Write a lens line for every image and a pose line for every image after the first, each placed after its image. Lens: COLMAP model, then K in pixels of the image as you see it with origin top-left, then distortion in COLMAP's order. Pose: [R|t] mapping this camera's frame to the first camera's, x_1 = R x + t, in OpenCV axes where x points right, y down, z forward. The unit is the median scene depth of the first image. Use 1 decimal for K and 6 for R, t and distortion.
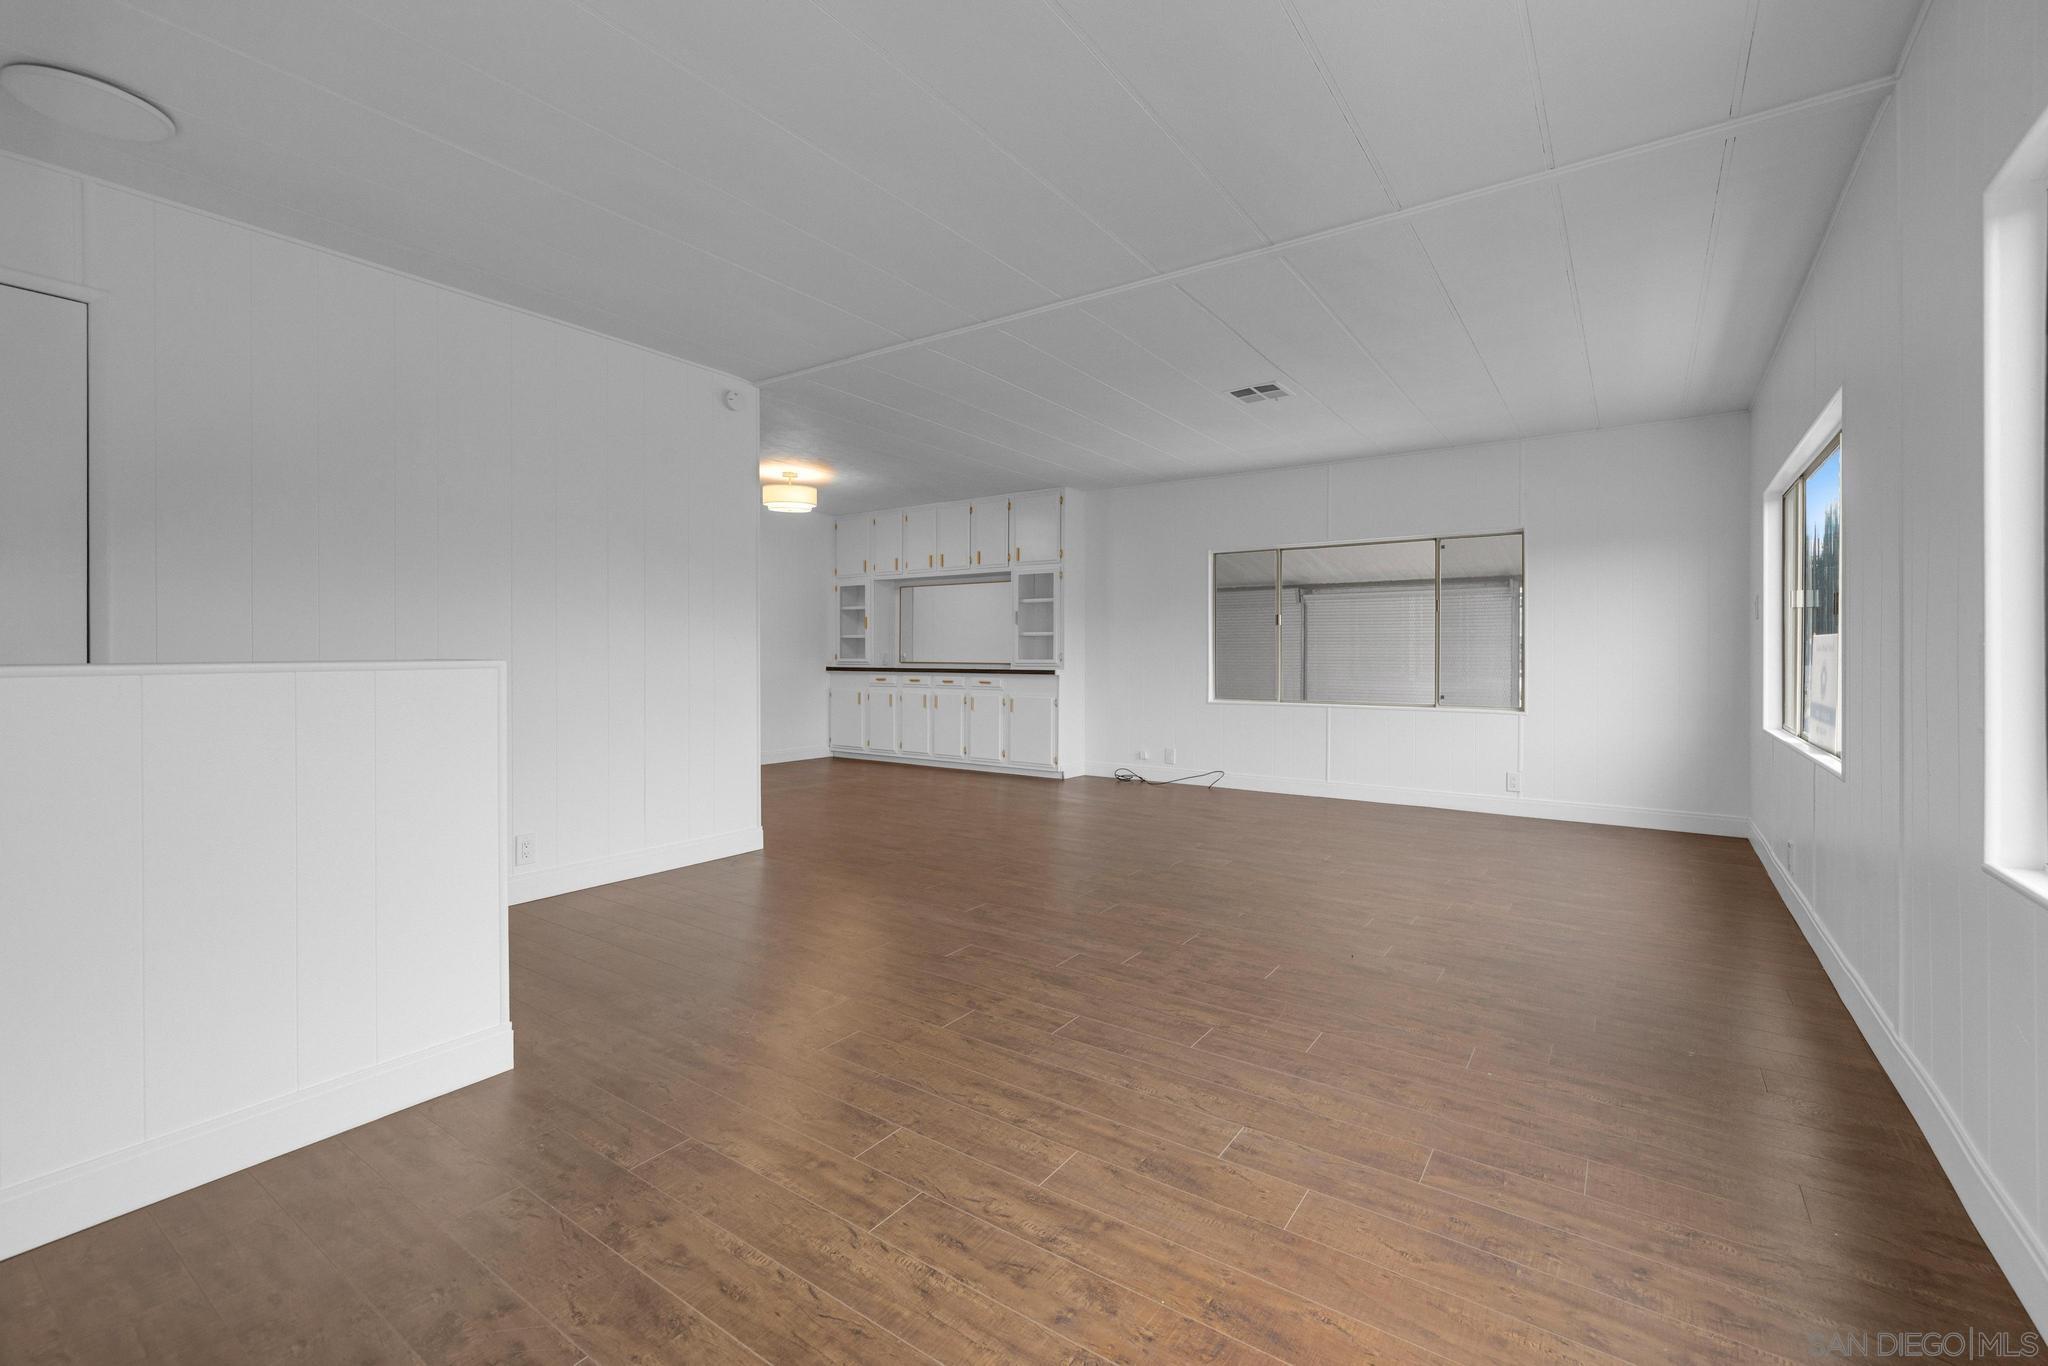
lens RADIAL K [[881.2, 0, 1014.7], [0, 881.2, 662.3], [0, 0, 1]] dist [0.003200, 0.000445]
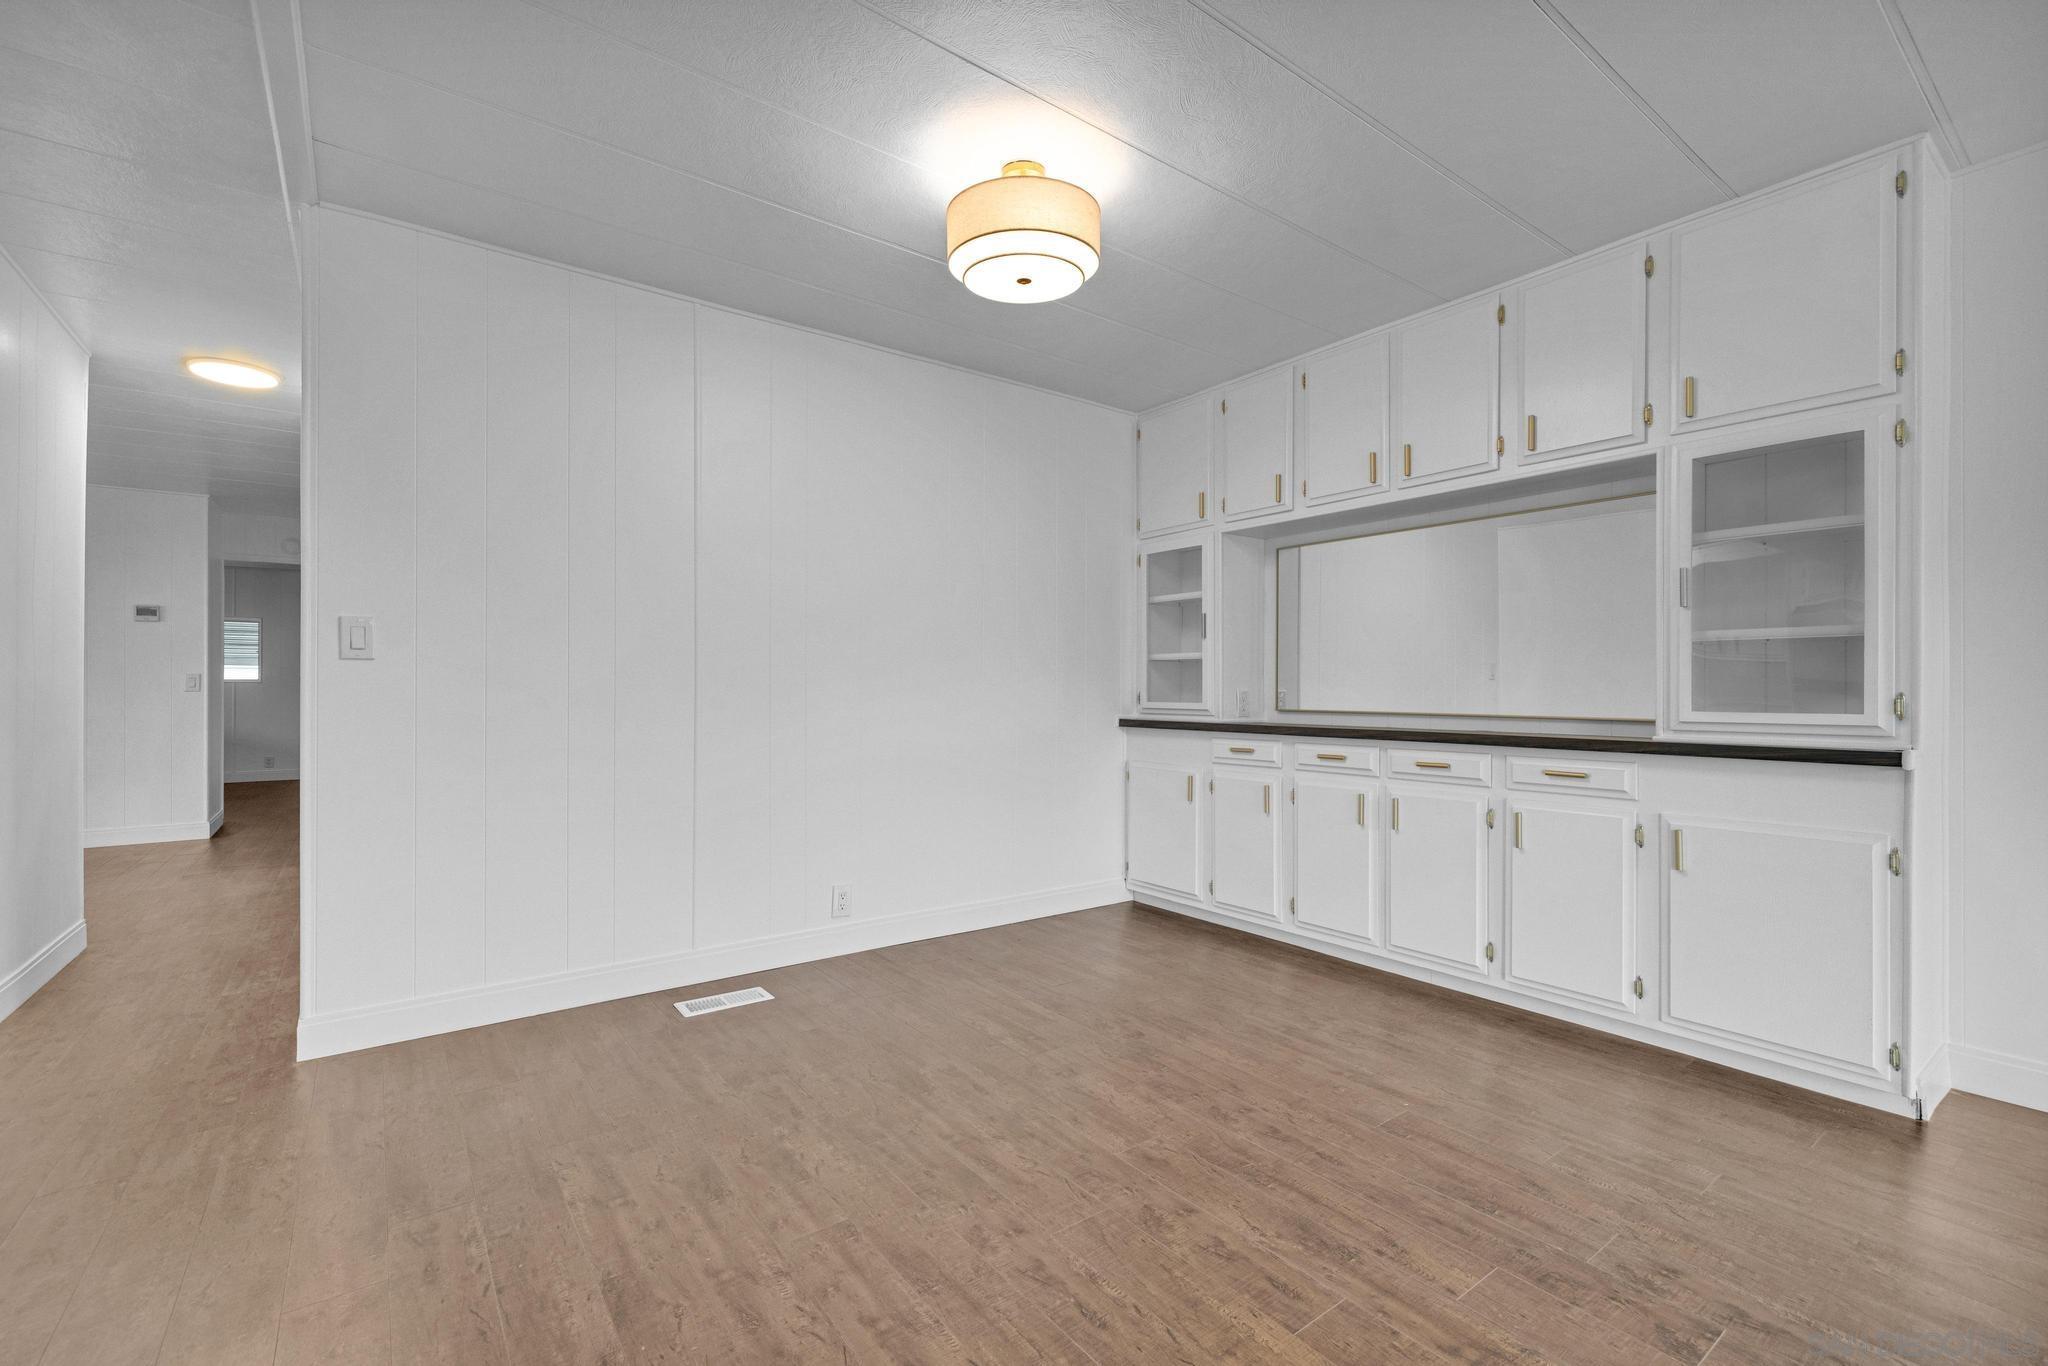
lens RADIAL K [[907.9, 0, 1028.0], [0, 907.9, 685.8], [0, 0, 1]] dist [-0.017777, -0.000207]
pose [[0.956075, -0.001866, -0.293117, -0.121865], [-0.002141, 0.999909, -0.013348, -0.007039], [0.293115, 0.013389, 0.955983, 0.534032]]
